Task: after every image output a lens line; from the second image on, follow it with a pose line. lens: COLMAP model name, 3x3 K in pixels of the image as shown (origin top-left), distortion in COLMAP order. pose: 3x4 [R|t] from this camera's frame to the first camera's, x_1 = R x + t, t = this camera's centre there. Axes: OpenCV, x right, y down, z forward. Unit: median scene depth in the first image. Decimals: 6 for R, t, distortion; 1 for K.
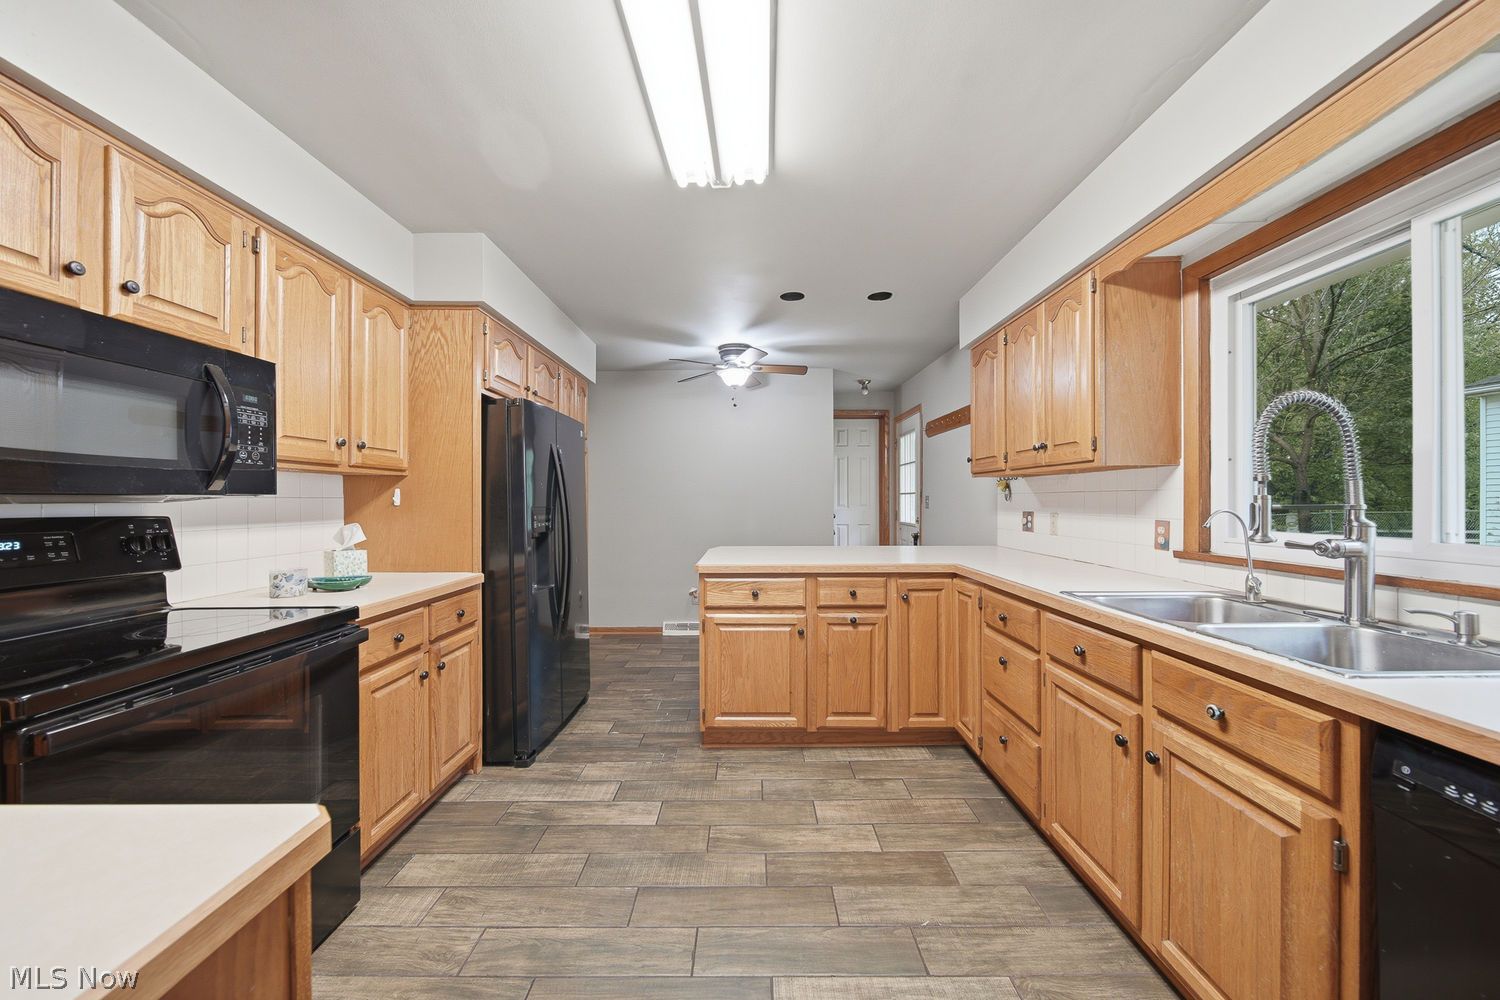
lens RADIAL K [[536.4, 0, 747.6], [0, 536.4, 492.5], [0, 0, 1]] dist [-0.001351, -0.000220]
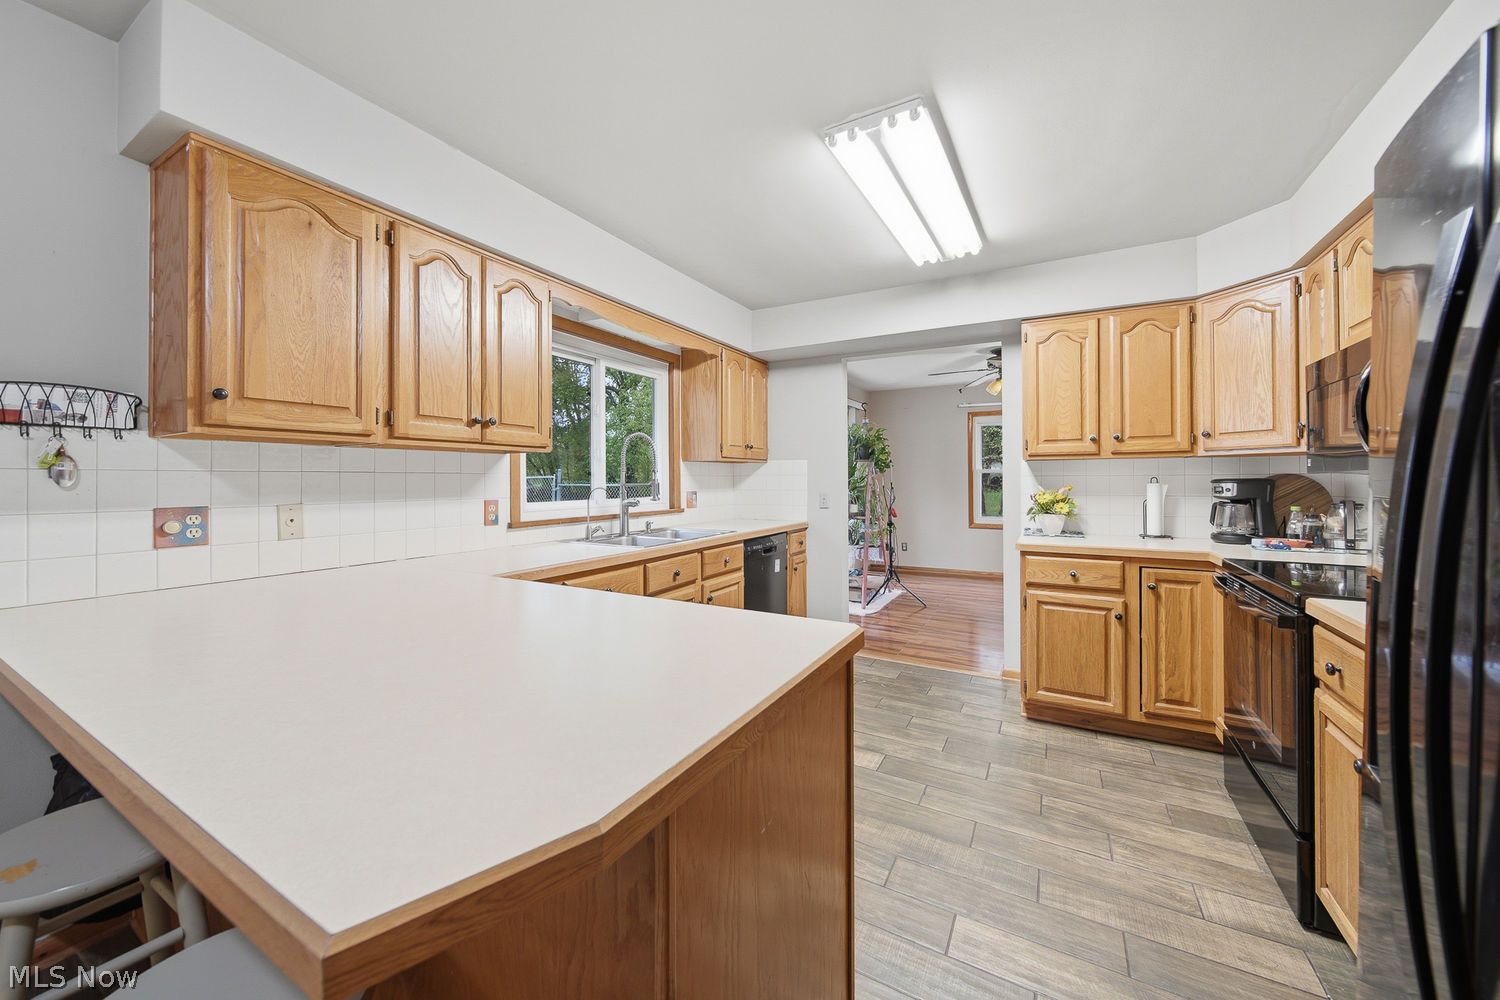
lens RADIAL K [[547.4, 0, 750.7], [0, 547.4, 478.7], [0, 0, 1]] dist [-0.000970, -0.000160]
pose [[-0.874627, 0.007369, 0.484740, -0.250487], [0.000793, 0.999905, -0.013769, 0.020269], [-0.484795, -0.011658, -0.874550, 1.539129]]
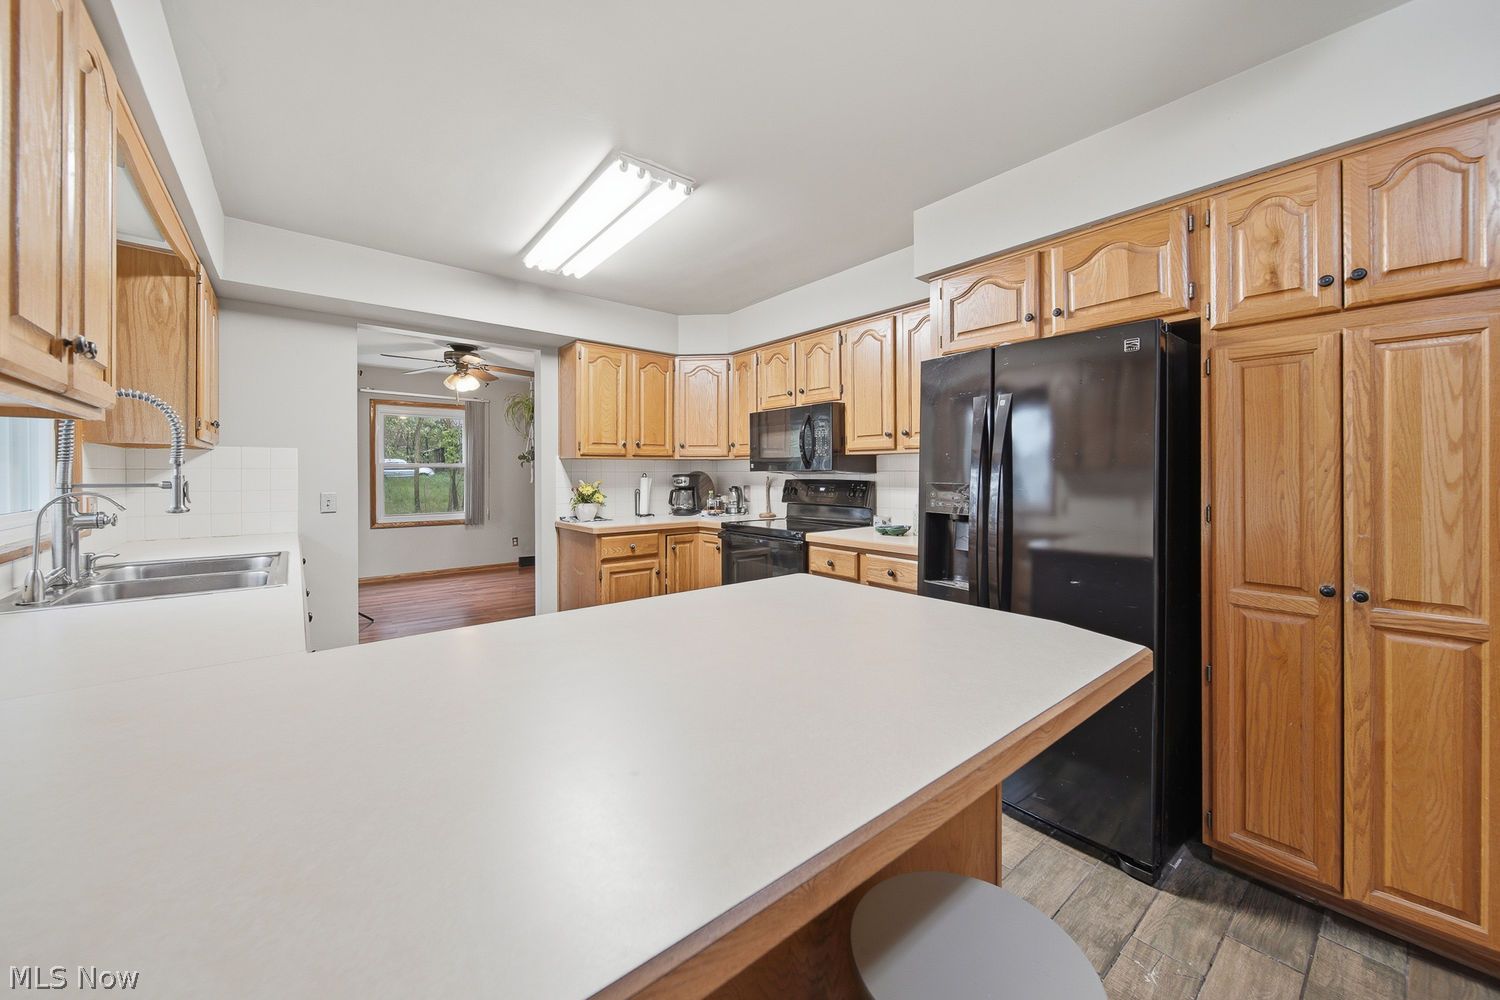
lens RADIAL K [[556.2, 0, 747.7], [0, 556.2, 473.3], [0, 0, 1]] dist [-0.000308, -0.000158]
pose [[-0.769227, 0.005241, -0.638954, 0.424324], [0.011101, 0.999925, -0.005162, 0.013472], [0.638879, -0.011064, -0.769228, 1.591208]]
